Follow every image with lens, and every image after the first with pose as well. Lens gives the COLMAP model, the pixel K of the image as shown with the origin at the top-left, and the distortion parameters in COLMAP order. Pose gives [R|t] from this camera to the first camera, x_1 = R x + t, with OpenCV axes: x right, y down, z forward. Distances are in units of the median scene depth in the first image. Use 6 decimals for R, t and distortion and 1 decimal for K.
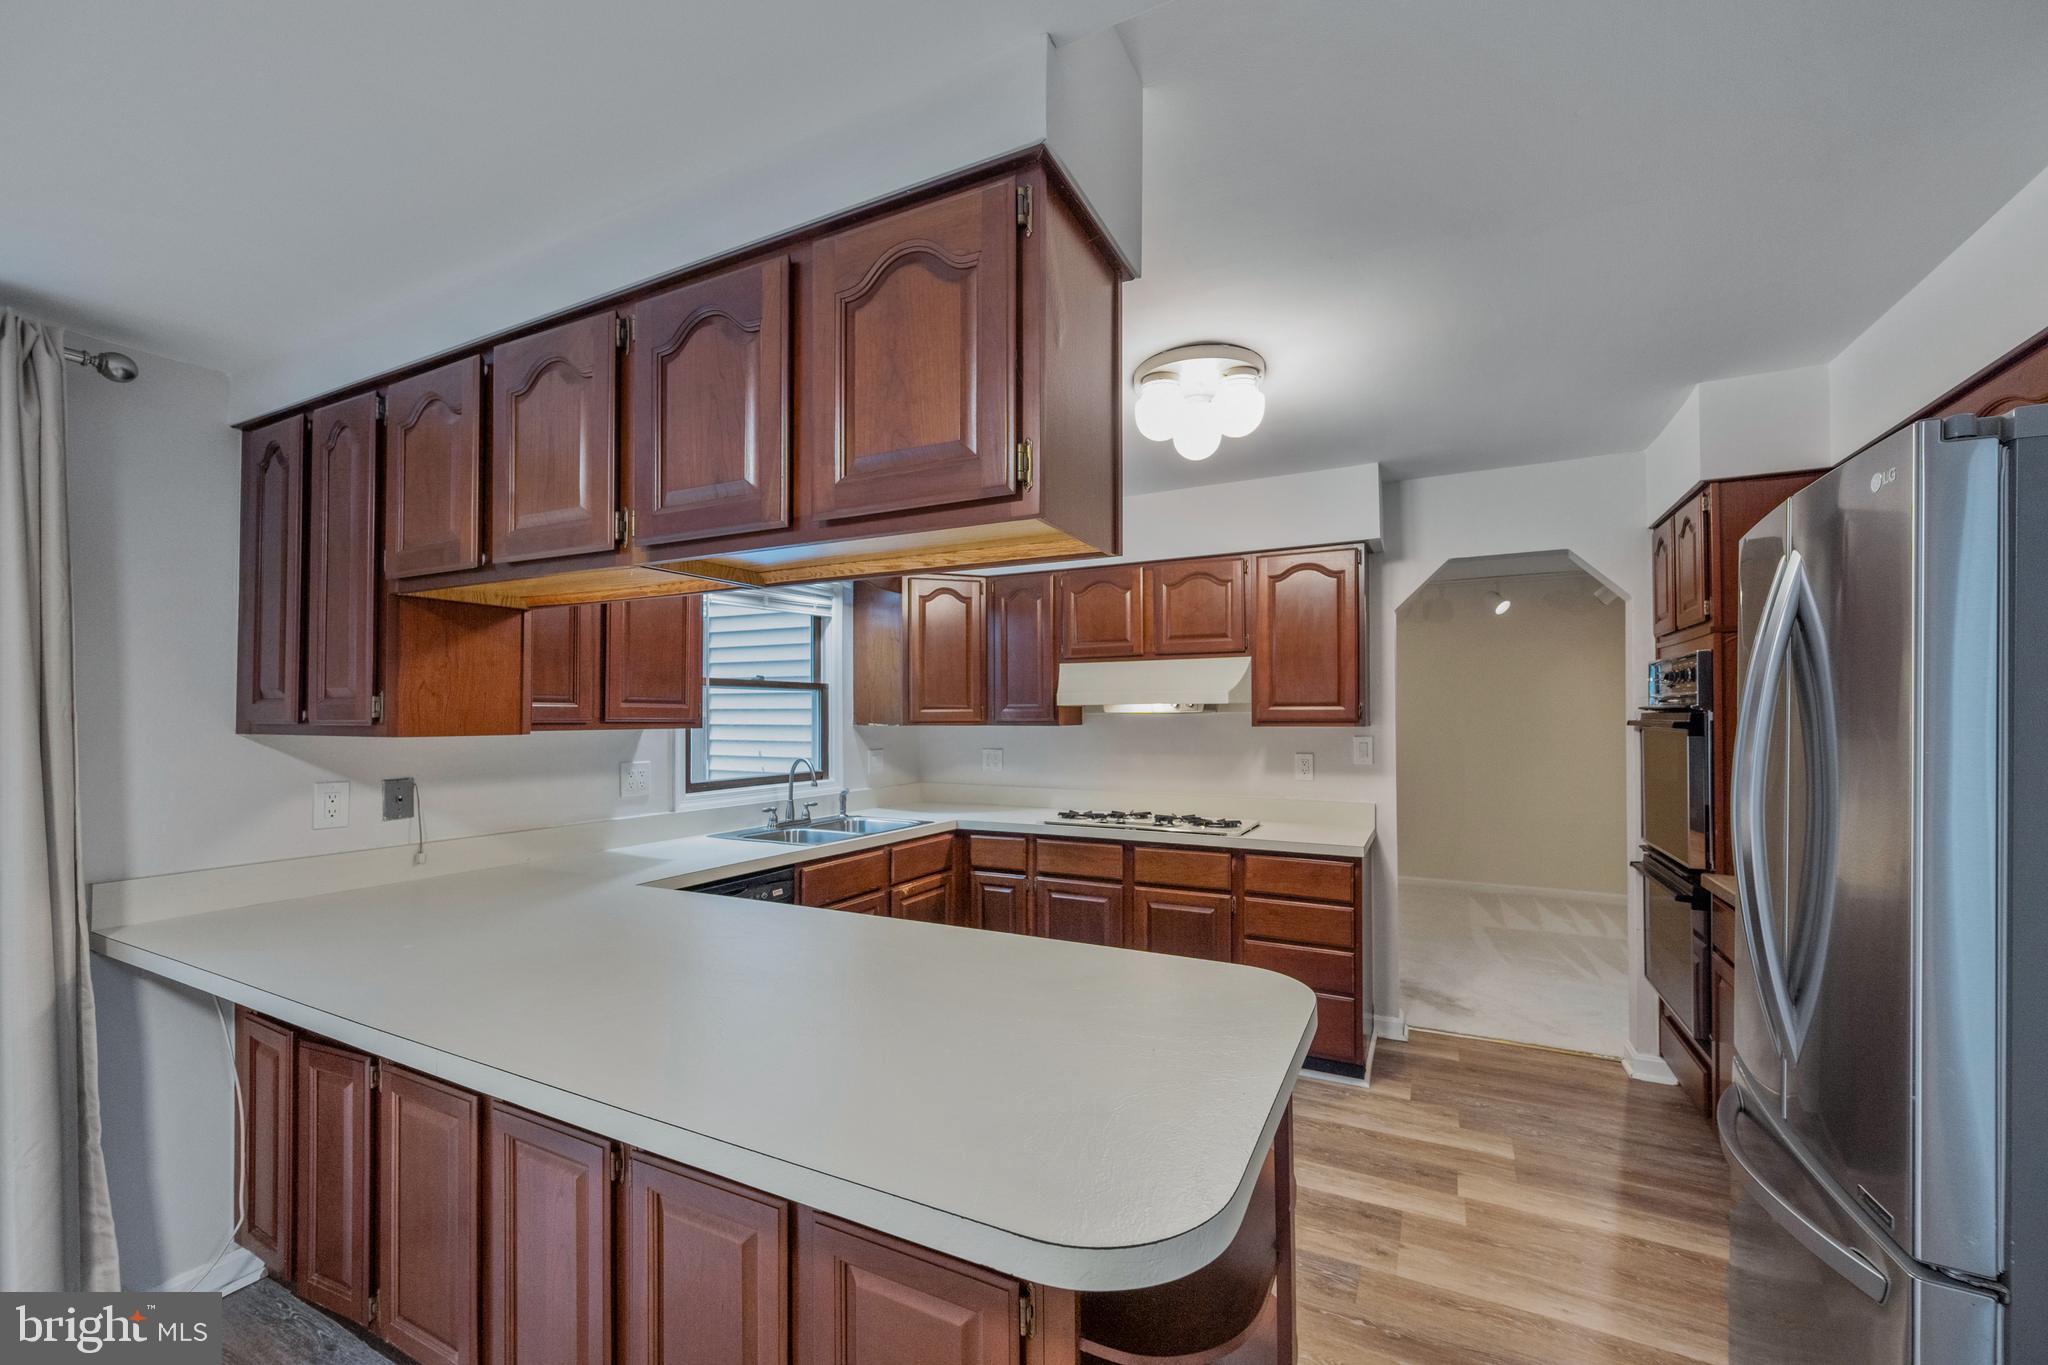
lens RADIAL K [[799.3, 0, 1054.0], [0, 799.3, 716.8], [0, 0, 1]] dist [-0.004876, -0.000030]
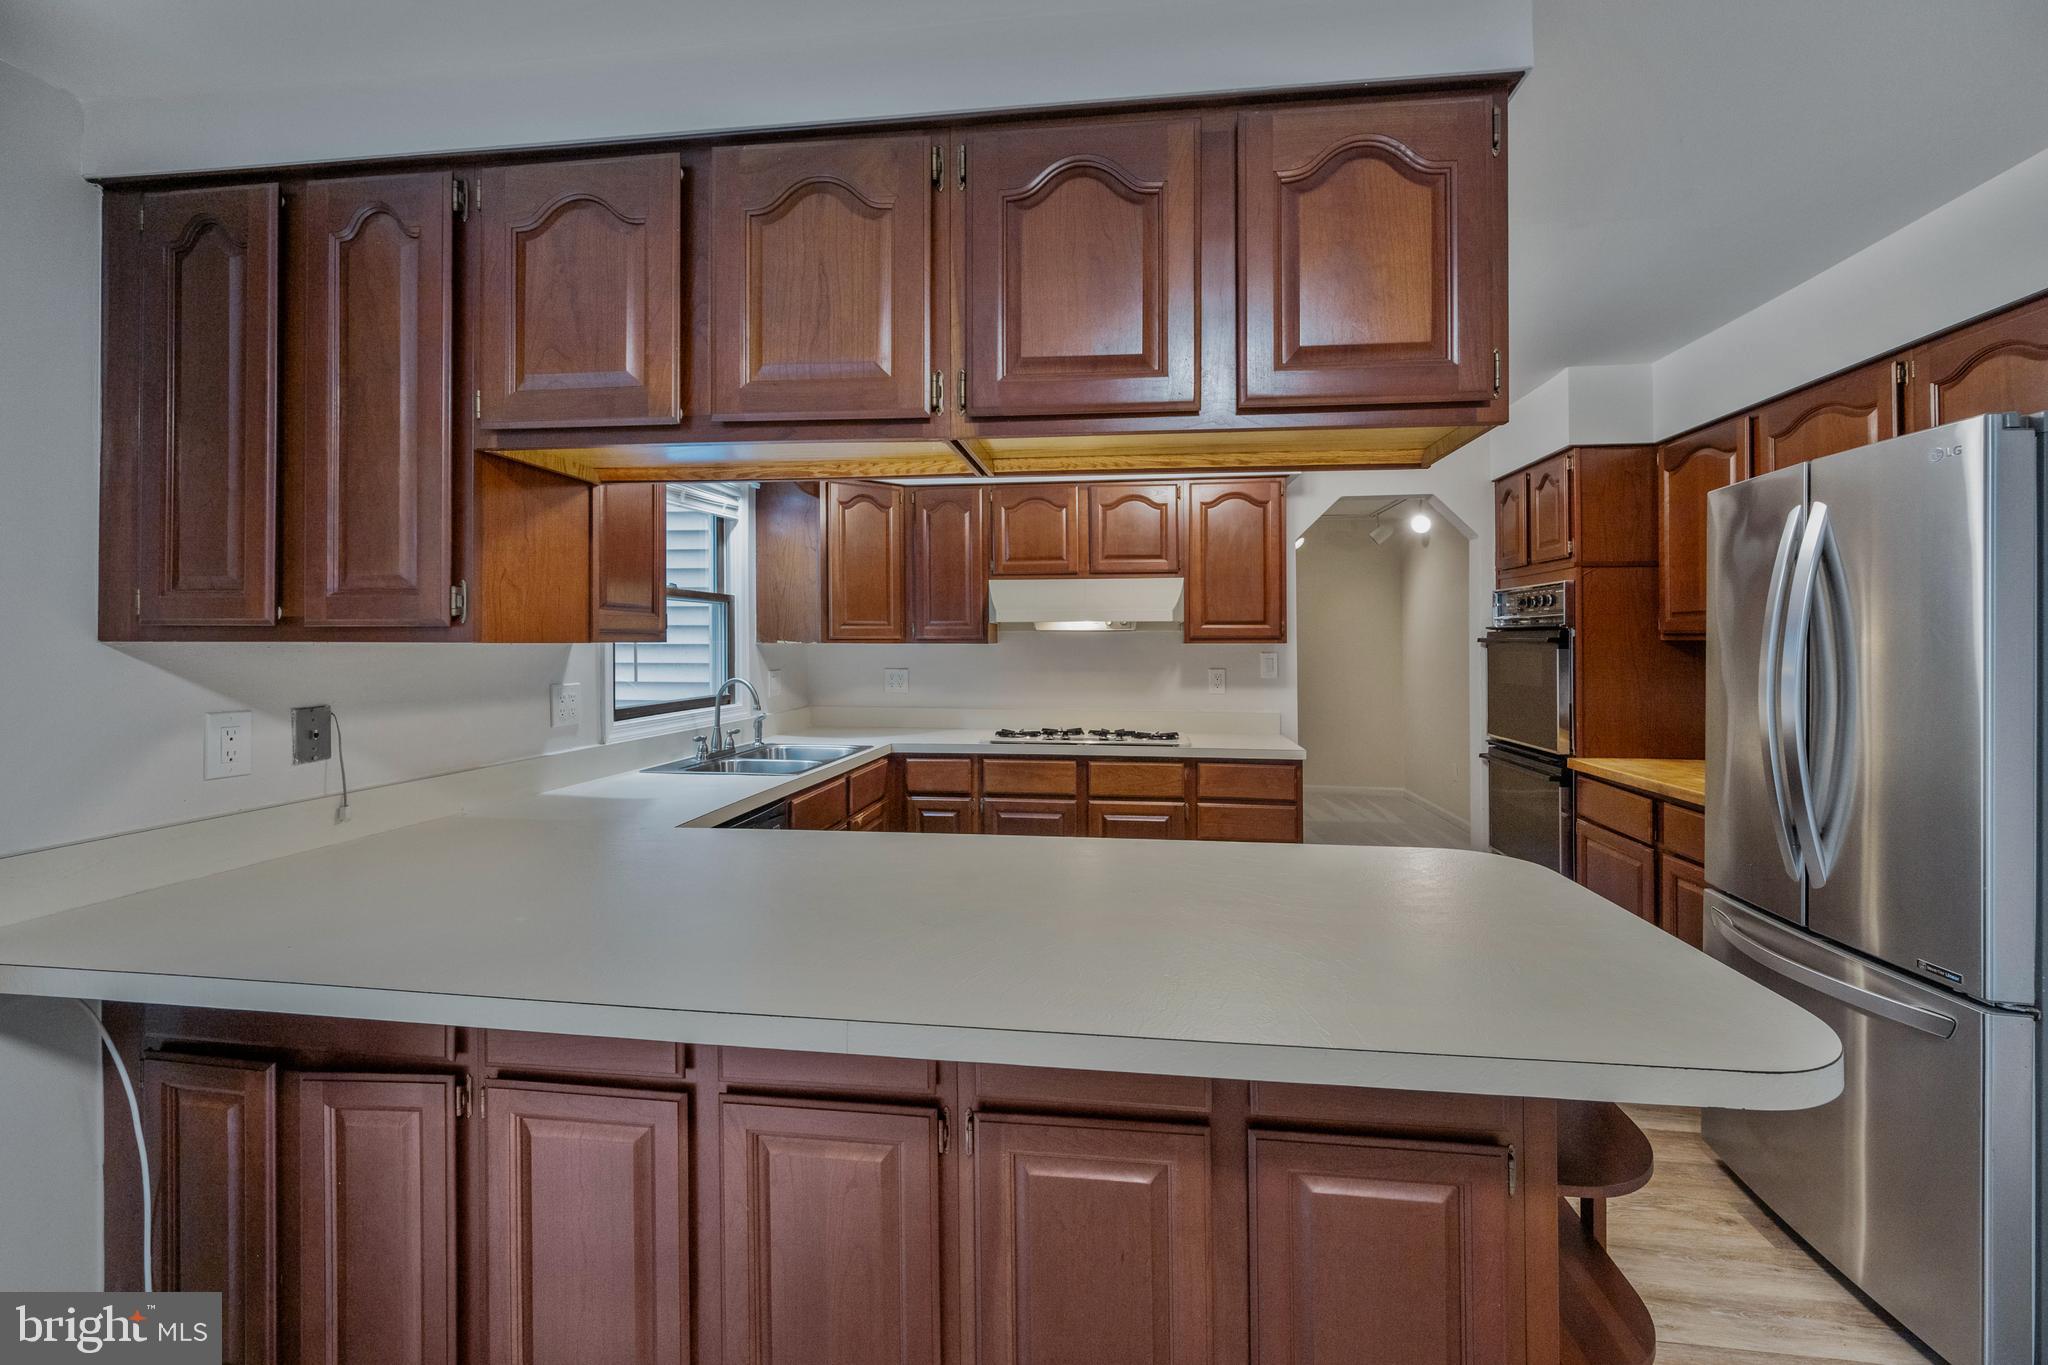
lens RADIAL K [[799.3, 0, 1048.1], [0, 799.3, 647.2], [0, 0, 1]] dist [-0.004876, -0.000030]
pose [[0.944711, 0.000128, 0.327903, -0.278088], [-0.001919, 0.999985, 0.005137, 0.012253], [-0.327898, -0.005482, 0.944697, 0.059218]]
